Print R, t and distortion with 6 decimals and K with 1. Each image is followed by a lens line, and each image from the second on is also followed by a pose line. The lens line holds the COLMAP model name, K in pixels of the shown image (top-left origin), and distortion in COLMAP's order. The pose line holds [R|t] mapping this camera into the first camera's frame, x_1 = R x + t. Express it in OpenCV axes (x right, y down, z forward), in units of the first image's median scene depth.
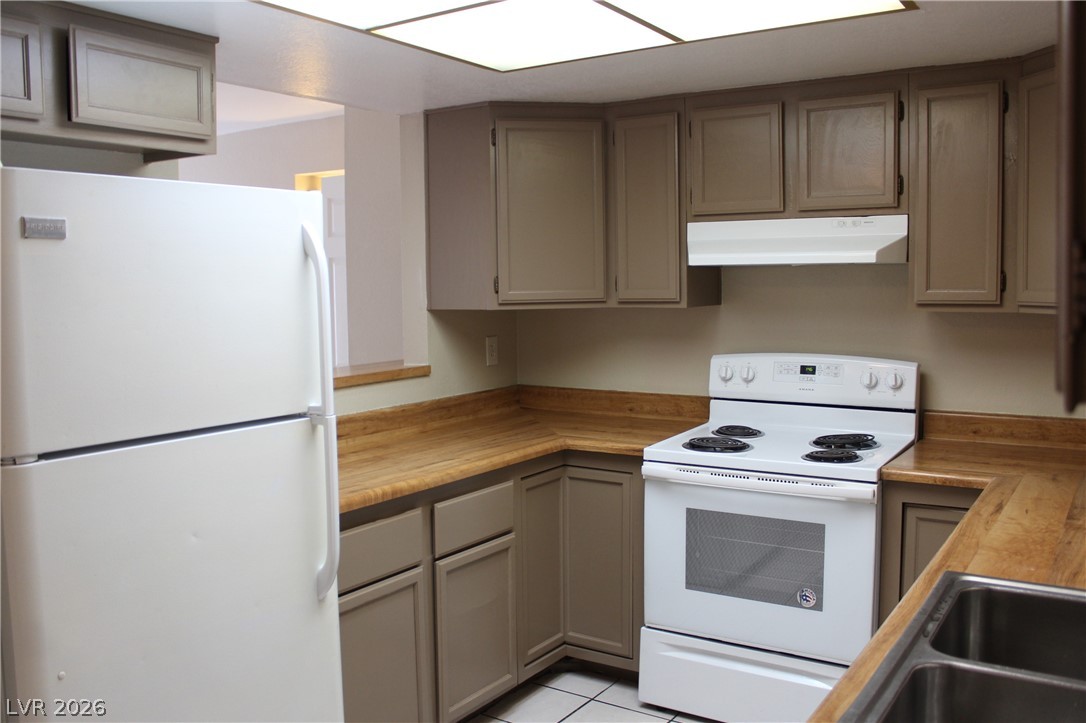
lens RADIAL K [[953.4, 0, 543.0], [0, 953.4, 361.5], [0, 0, 1]] dist [-0.156540, 0.146376]
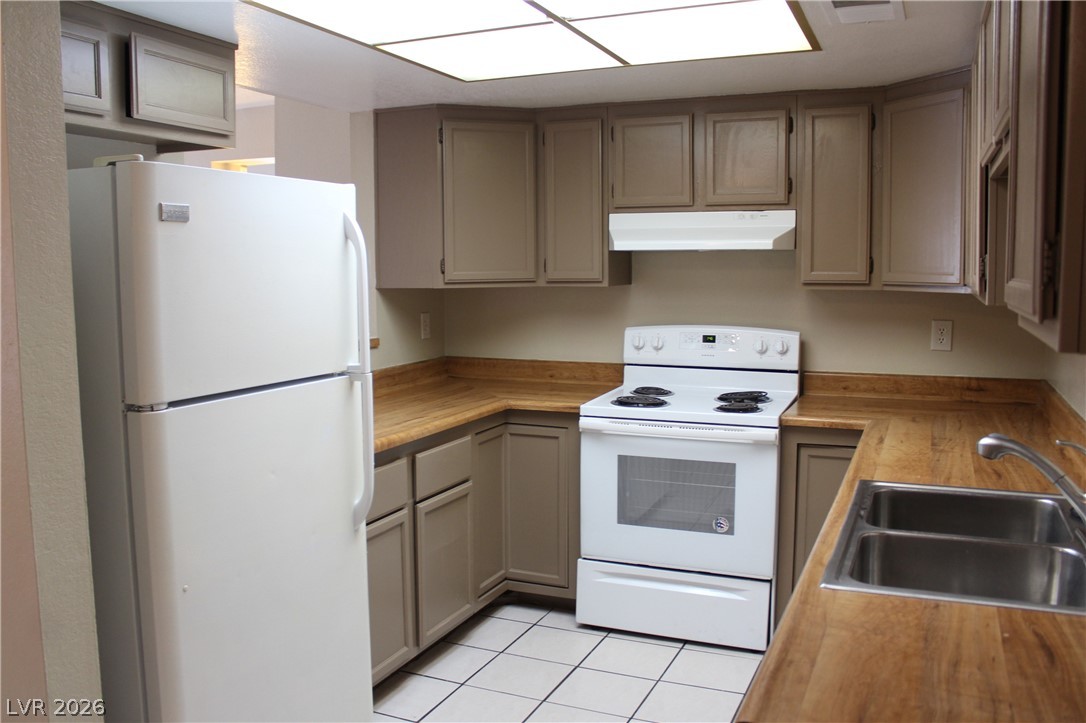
lens RADIAL K [[932.8, 0, 543.0], [0, 932.8, 361.5], [0, 0, 1]] dist [-0.161559, 0.152980]
pose [[0.984458, -0.011377, 0.175249, -0.142055], [0.008326, 0.999801, 0.018133, 0.015691], [-0.175420, -0.016392, 0.984357, -0.126700]]
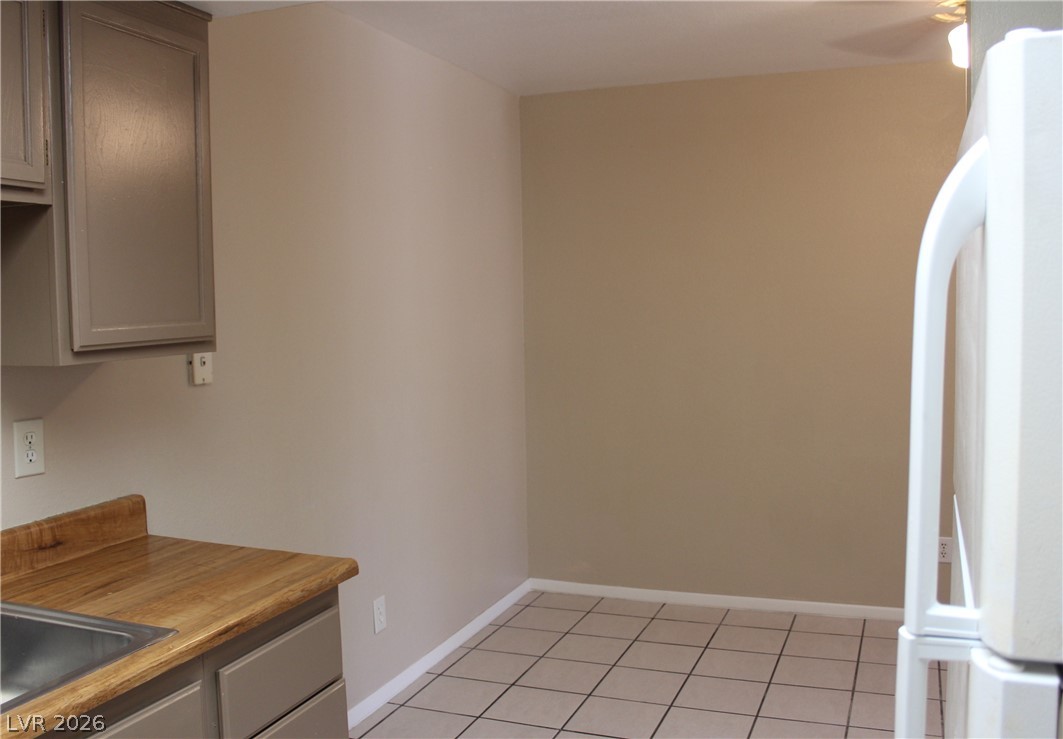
lens RADIAL K [[983.1, 0, 531.5], [0, 983.1, 369.5], [0, 0, 1]] dist [-0.111452, 0.002280]
pose [[-0.978578, 0.048529, -0.200073, 0.004633], [0.015443, 0.986385, 0.163723, -0.080707], [0.205294, 0.157126, -0.966005, 0.888913]]
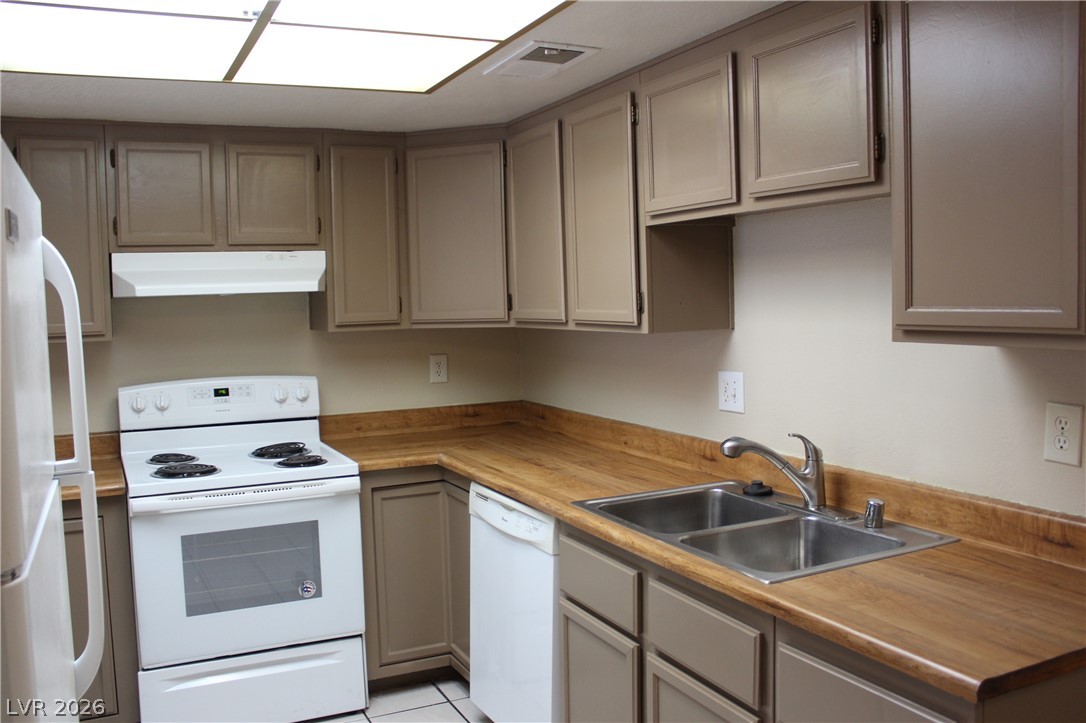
lens RADIAL K [[932.8, 0, 543.0], [0, 932.8, 361.5], [0, 0, 1]] dist [-0.161559, 0.152980]
pose [[0.512711, -0.060890, 0.856399, -0.460787], [0.091771, 0.995654, 0.015849, -0.009813], [-0.853643, 0.070467, 0.516070, 0.158987]]
